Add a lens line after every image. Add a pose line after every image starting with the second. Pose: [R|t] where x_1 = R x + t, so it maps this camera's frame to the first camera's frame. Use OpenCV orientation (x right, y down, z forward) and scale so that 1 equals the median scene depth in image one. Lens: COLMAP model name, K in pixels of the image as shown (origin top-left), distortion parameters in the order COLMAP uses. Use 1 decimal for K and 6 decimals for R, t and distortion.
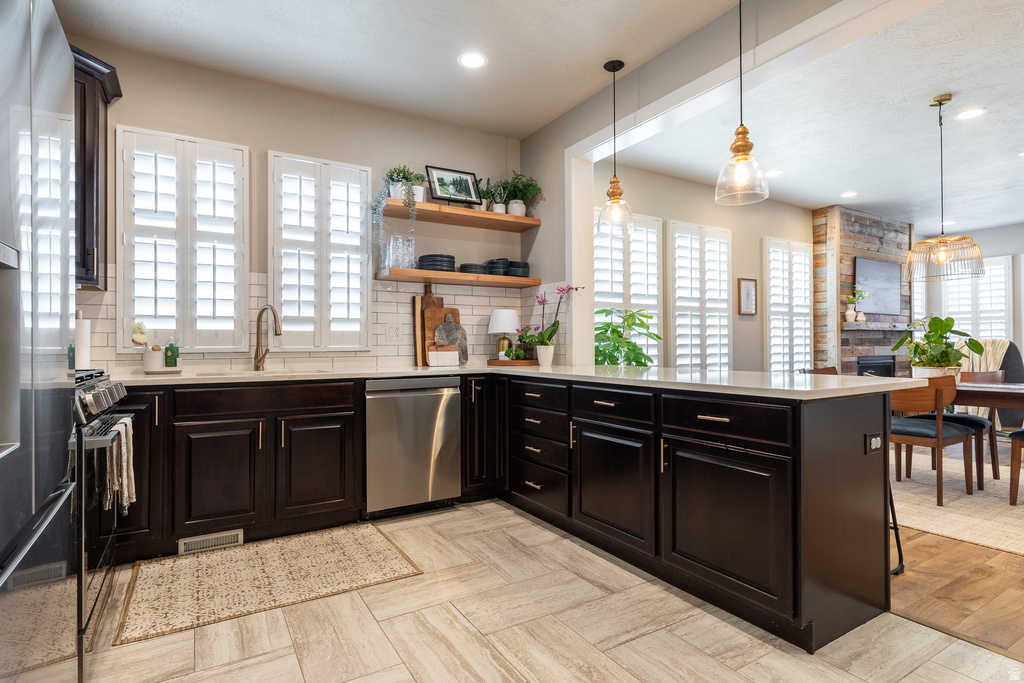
lens RADIAL K [[518.8, 0, 512.0], [0, 518.8, 341.5], [0, 0, 1]] dist [0.000255, -0.000209]
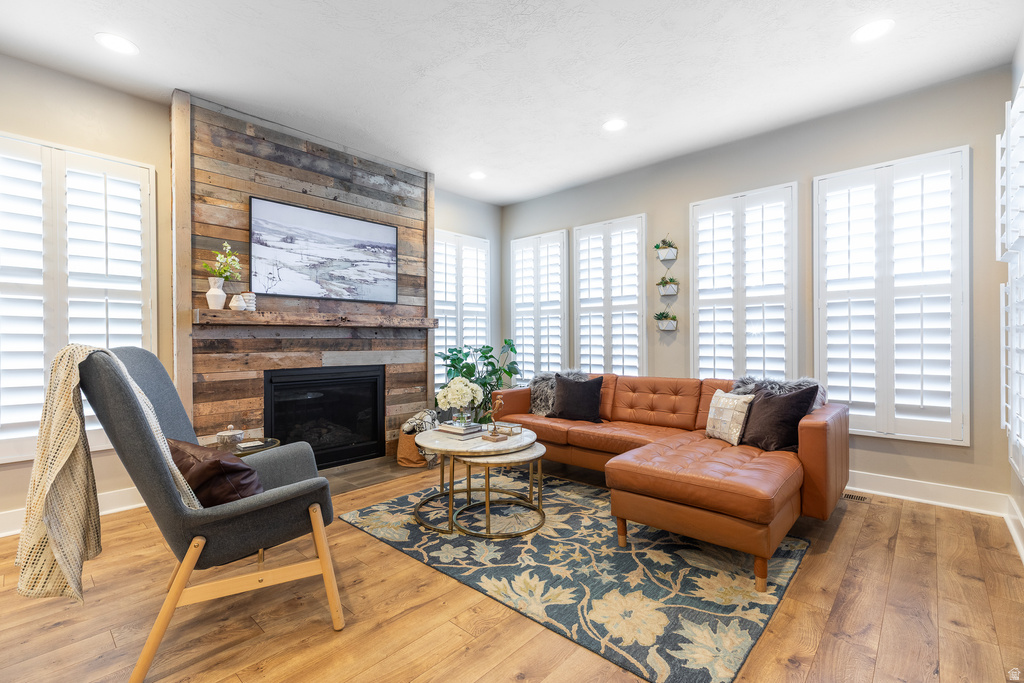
lens RADIAL K [[455.8, 0, 512.0], [0, 455.8, 341.5], [0, 0, 1]] dist [0.002170, 0.000081]
pose [[0.960096, -0.001349, 0.279667, 1.458257], [-0.000529, 0.999978, 0.006639, -0.013180], [-0.279669, -0.006522, 0.960074, 0.796401]]
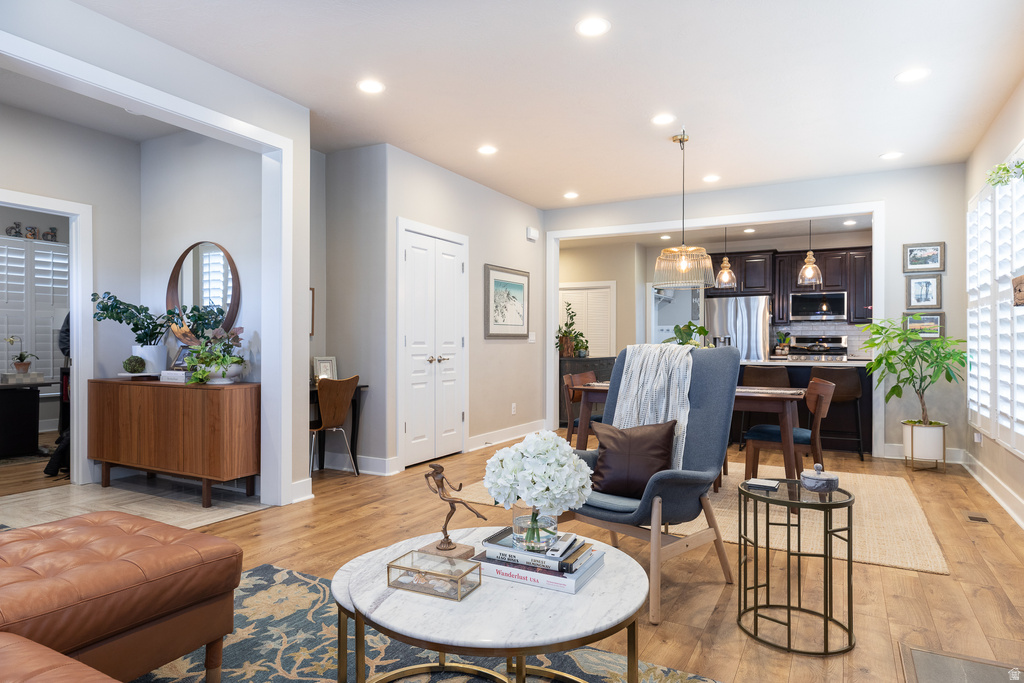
lens RADIAL K [[601.9, 0, 512.0], [0, 601.9, 341.5], [0, 0, 1]] dist [0.004854, 0.001208]
pose [[-0.863870, 0.001963, -0.503712, 1.840685], [0.005206, 0.999974, -0.005031, -0.006793], [0.503689, -0.006968, -0.863857, 1.986054]]
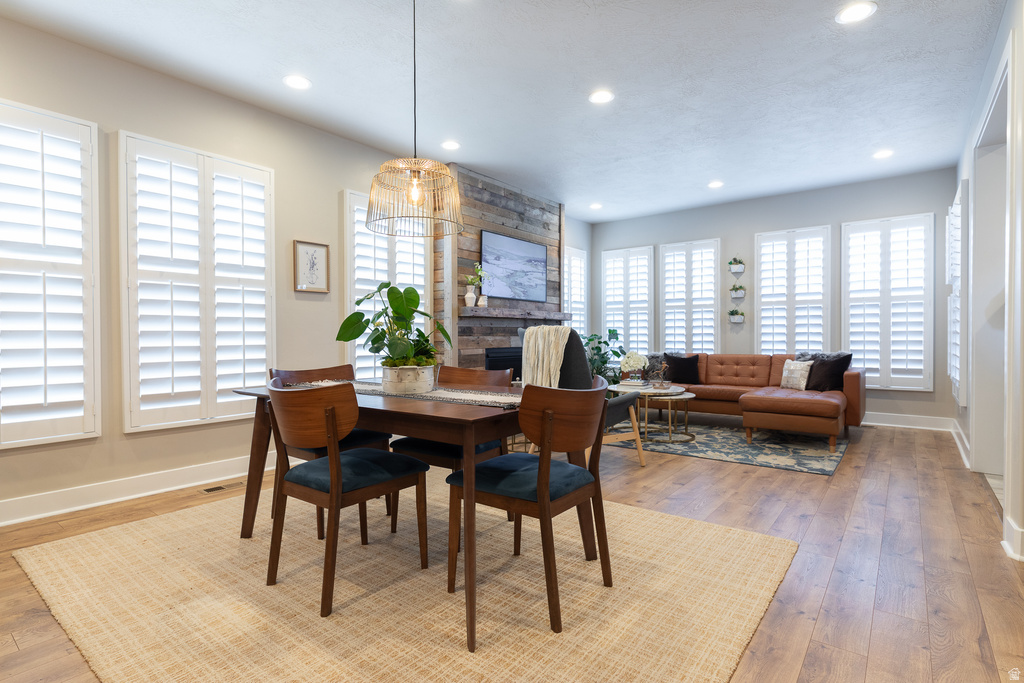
lens RADIAL K [[506.4, 0, 512.0], [0, 506.4, 341.5], [0, 0, 1]] dist [-0.001820, -0.000151]
pose [[0.934596, -0.001865, 0.355707, 0.759598], [-0.003310, 0.999897, 0.013939, 0.010595], [-0.355697, -0.014205, 0.934494, 0.388656]]
